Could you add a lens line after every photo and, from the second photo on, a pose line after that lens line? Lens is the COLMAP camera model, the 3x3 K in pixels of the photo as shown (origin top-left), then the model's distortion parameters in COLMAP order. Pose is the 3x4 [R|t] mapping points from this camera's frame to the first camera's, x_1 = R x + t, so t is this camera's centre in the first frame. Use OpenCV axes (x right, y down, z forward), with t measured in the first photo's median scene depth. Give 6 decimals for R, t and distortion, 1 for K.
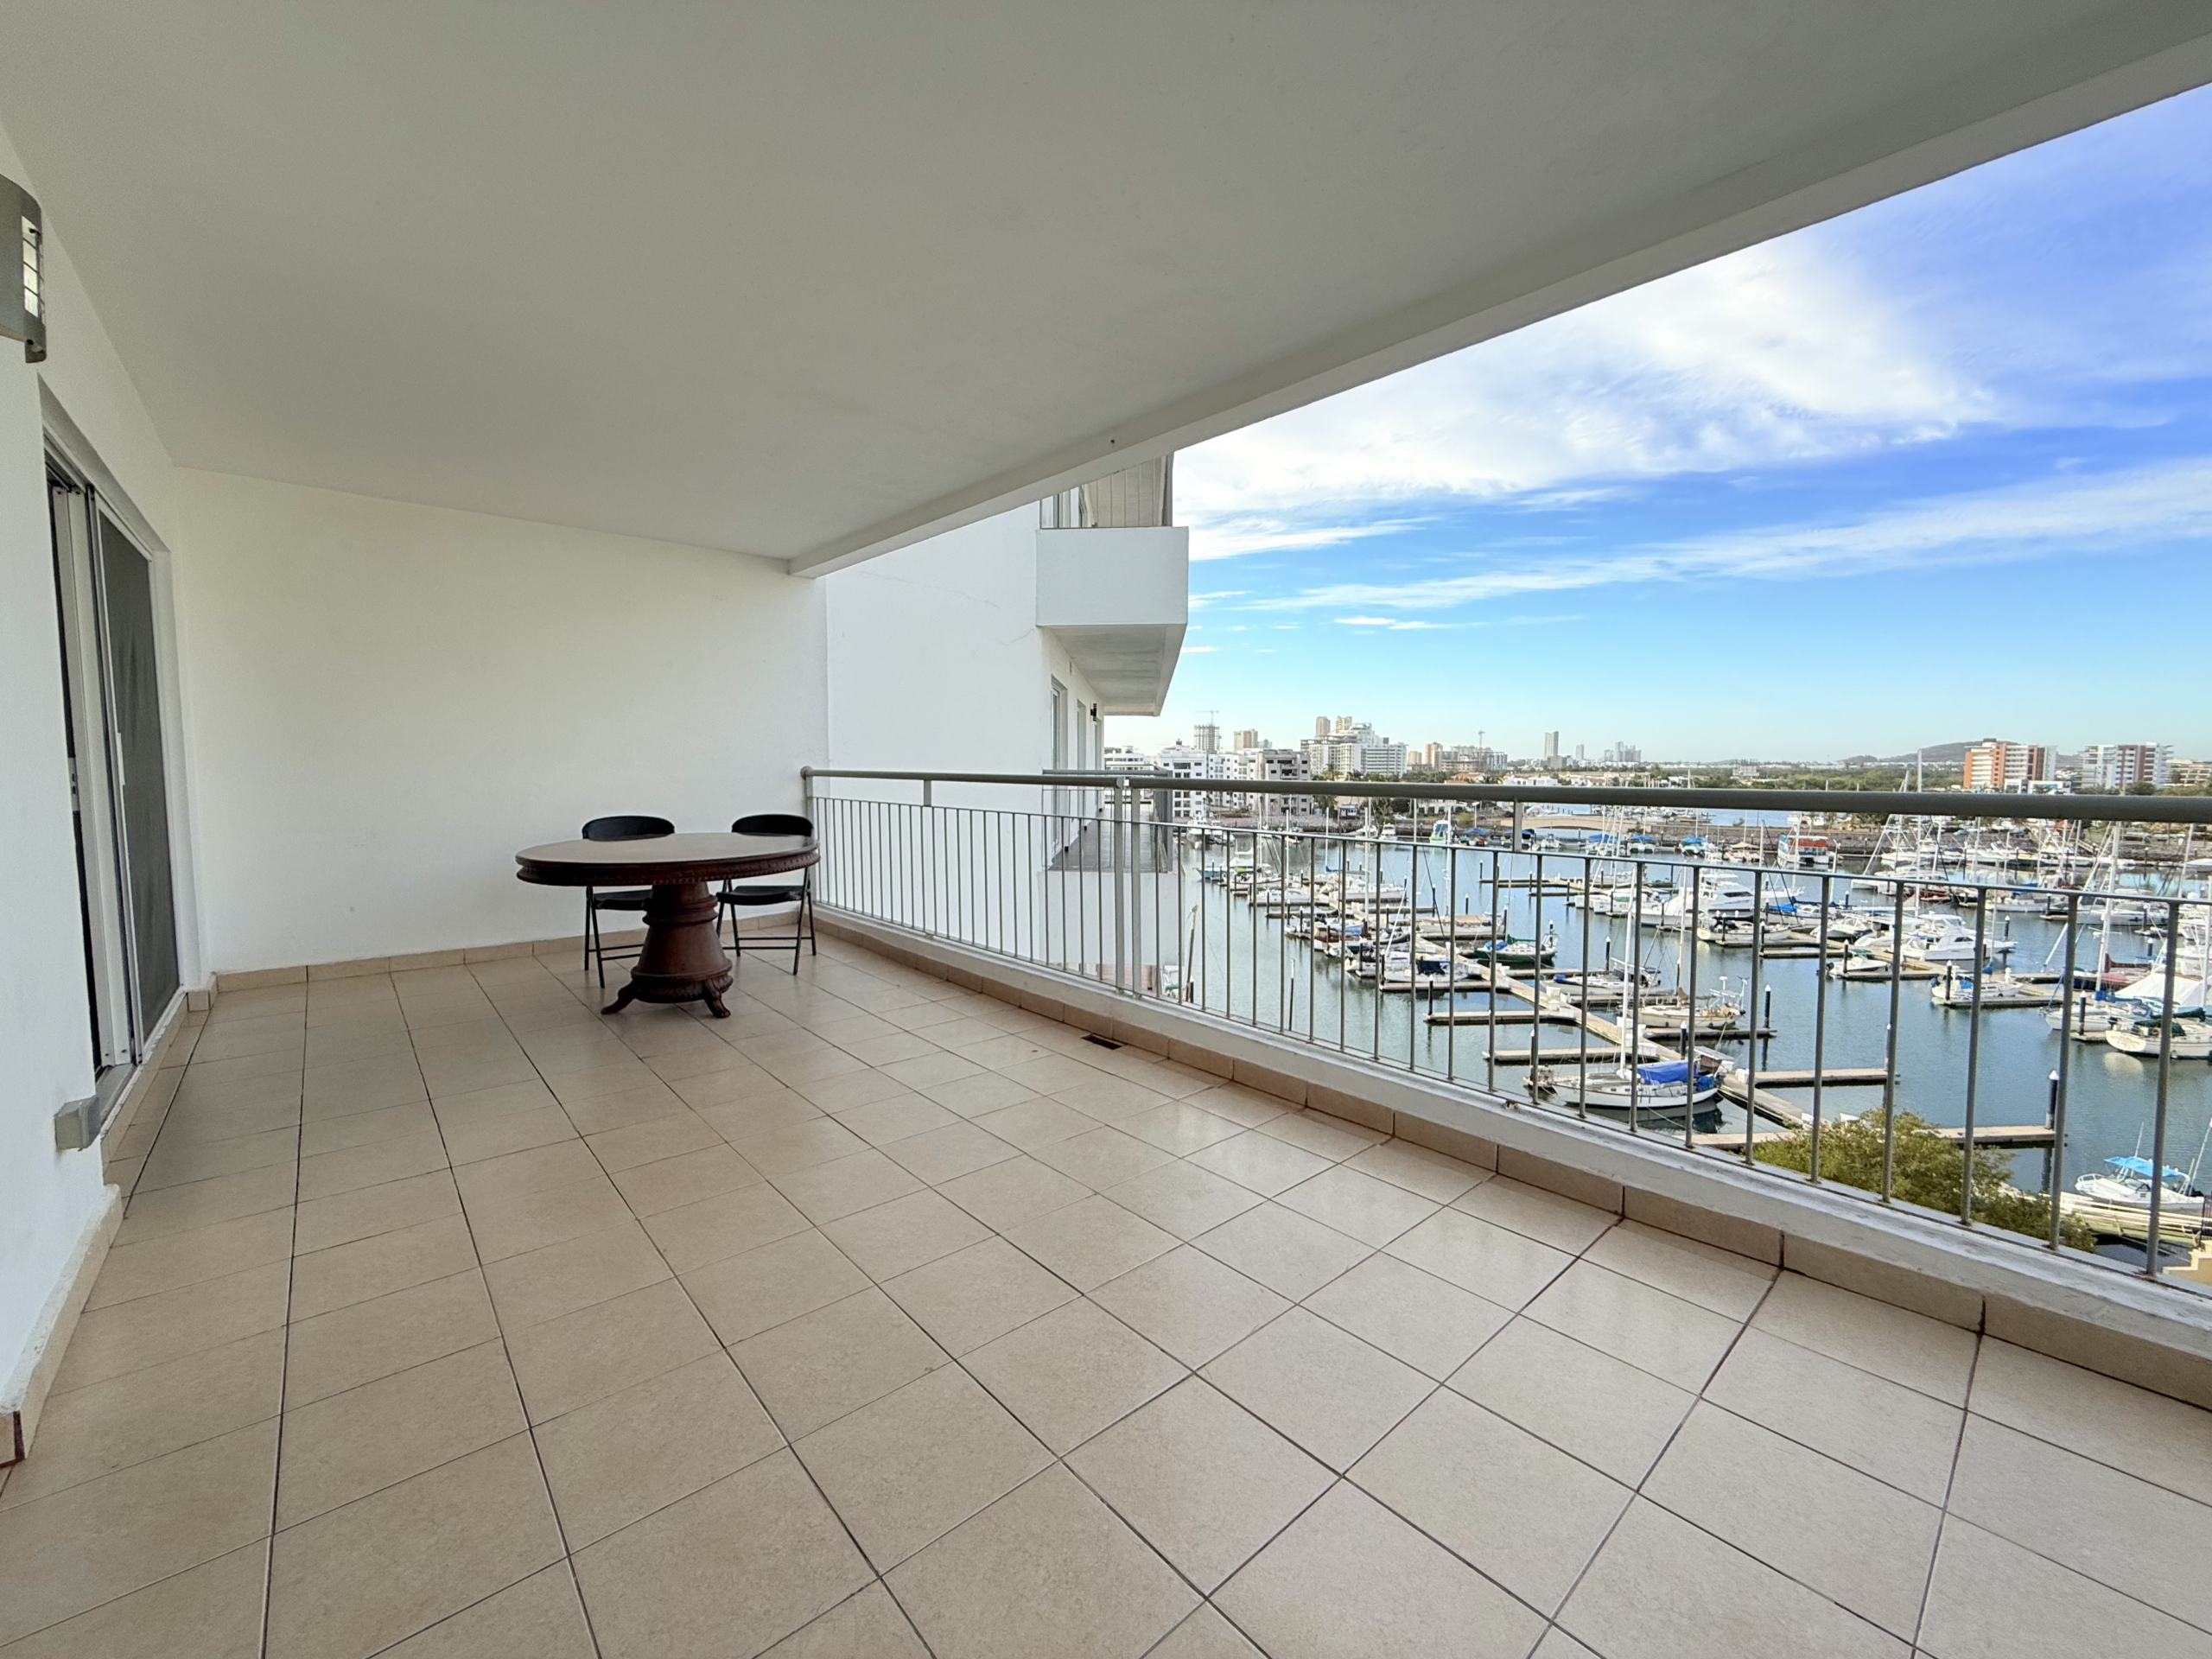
lens RADIAL K [[877.5, 0, 1101.2], [0, 877.5, 840.9], [0, 0, 1]] dist [-0.000712, 0.000046]
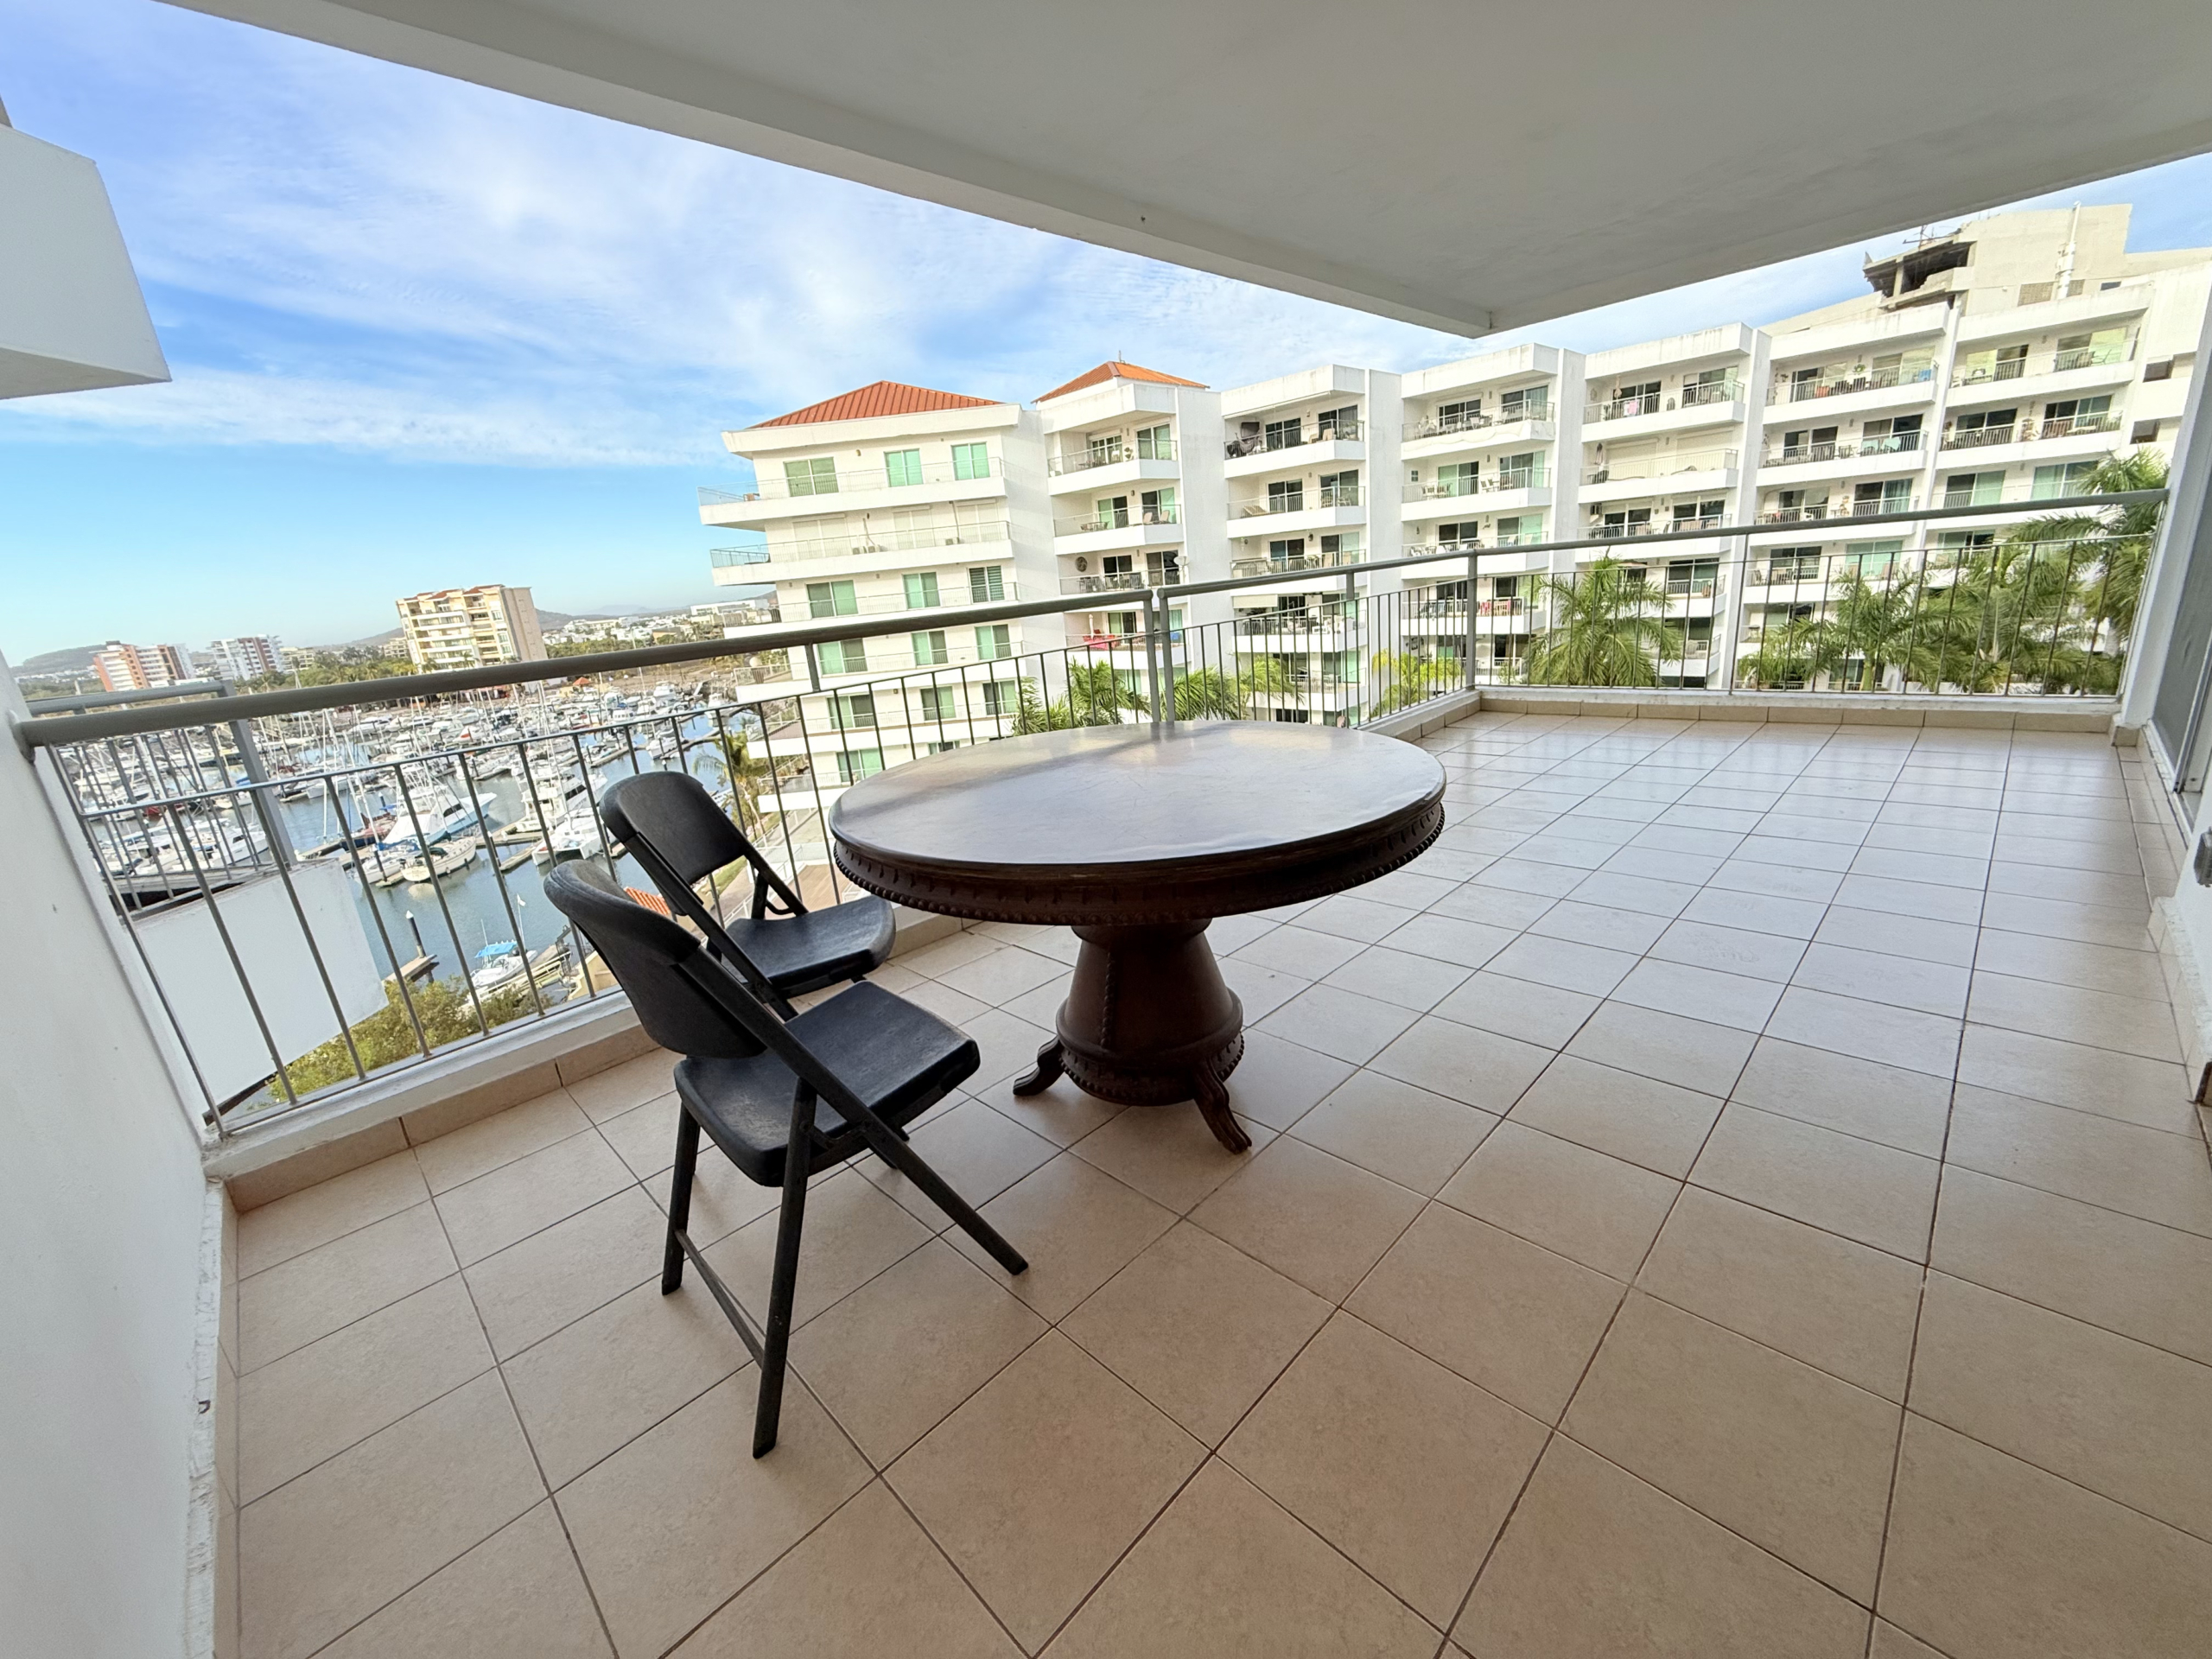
lens RADIAL K [[877.5, 0, 1089.9], [0, 877.5, 832.9], [0, 0, 1]] dist [-0.000712, 0.000046]
pose [[-0.062908, -0.280465, 0.957801, -0.123496], [0.183231, 0.940143, 0.287329, -0.013361], [-0.981055, 0.193574, -0.007753, 0.134263]]
